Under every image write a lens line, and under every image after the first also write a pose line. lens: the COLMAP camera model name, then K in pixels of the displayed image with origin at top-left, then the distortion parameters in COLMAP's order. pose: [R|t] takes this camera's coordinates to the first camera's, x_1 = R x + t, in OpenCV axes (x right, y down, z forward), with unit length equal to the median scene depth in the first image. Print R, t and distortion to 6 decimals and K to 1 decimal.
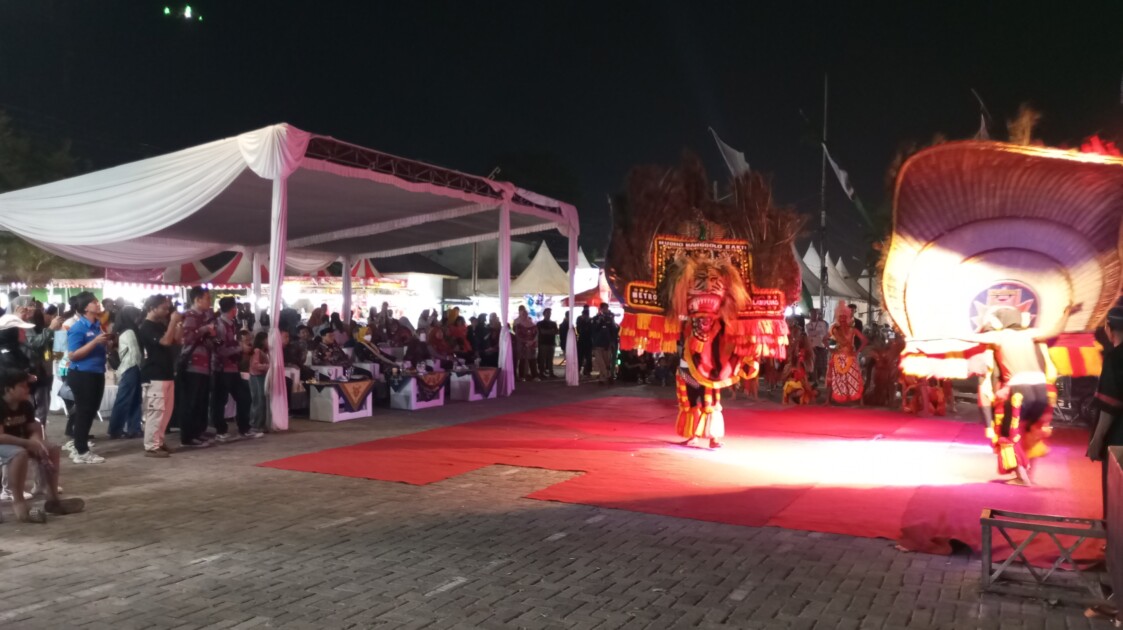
lens RADIAL K [[798.1, 0, 561.5], [0, 798.1, 315.0], [0, 0, 1]] dist [-0.051592, -0.000485]
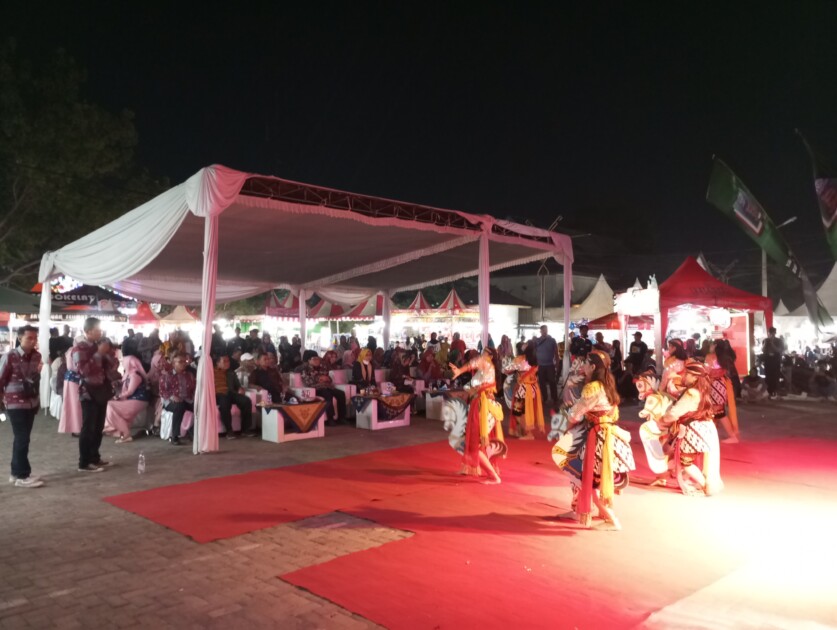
lens RADIAL K [[640.1, 0, 418.5], [0, 640.1, 315.0], [0, 0, 1]] dist [-0.001860, -0.006367]
pose [[0.954588, -0.025511, -0.296833, 0.127230], [0.015049, 0.999184, -0.037477, -0.000866], [0.297547, 0.031308, 0.954194, 0.200579]]
